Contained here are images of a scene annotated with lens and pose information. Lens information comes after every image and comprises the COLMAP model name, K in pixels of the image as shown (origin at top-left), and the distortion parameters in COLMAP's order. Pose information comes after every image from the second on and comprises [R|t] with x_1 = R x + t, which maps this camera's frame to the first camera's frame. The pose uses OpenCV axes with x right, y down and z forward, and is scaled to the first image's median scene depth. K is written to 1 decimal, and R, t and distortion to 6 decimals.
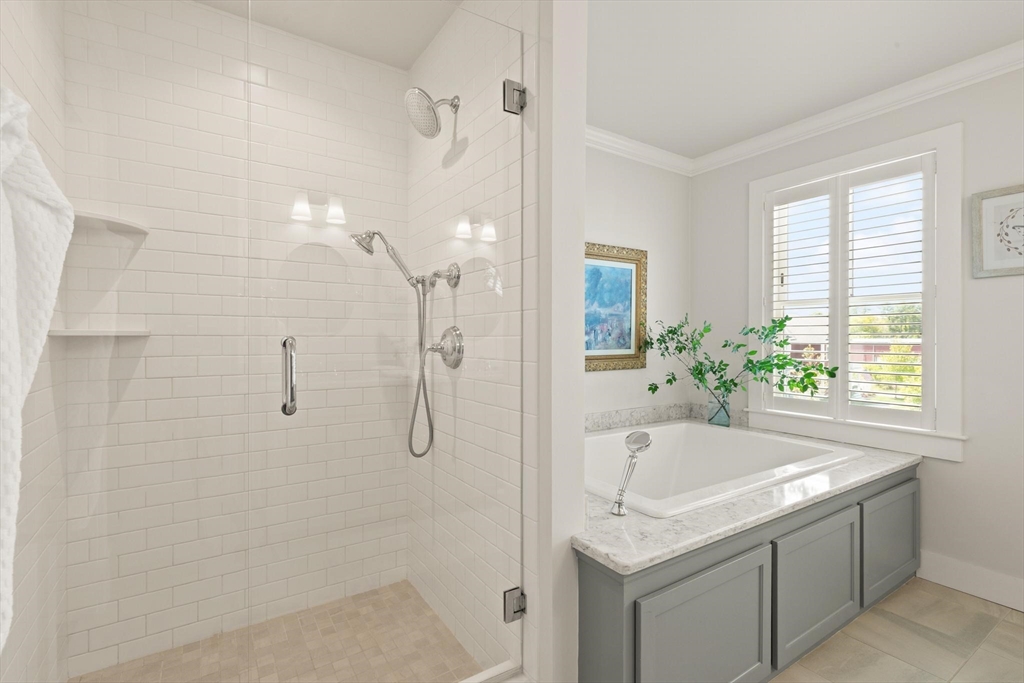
lens RADIAL K [[462.7, 0, 513.8], [0, 462.7, 341.2], [0, 0, 1]] dist [0.001124, -0.000060]
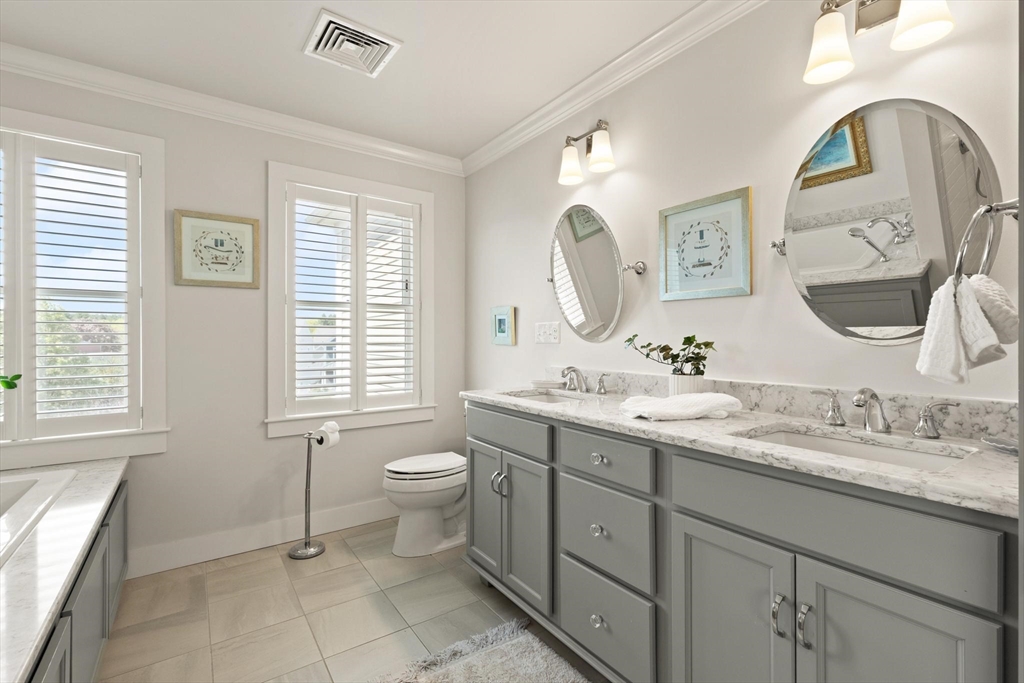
lens RADIAL K [[462.7, 0, 513.8], [0, 462.7, 341.2], [0, 0, 1]] dist [0.001124, -0.000060]
pose [[-0.031930, -0.006578, 0.999468, -0.153665], [0.006790, 0.999954, 0.006798, -0.001704], [-0.999467, 0.007003, -0.031884, 0.227209]]
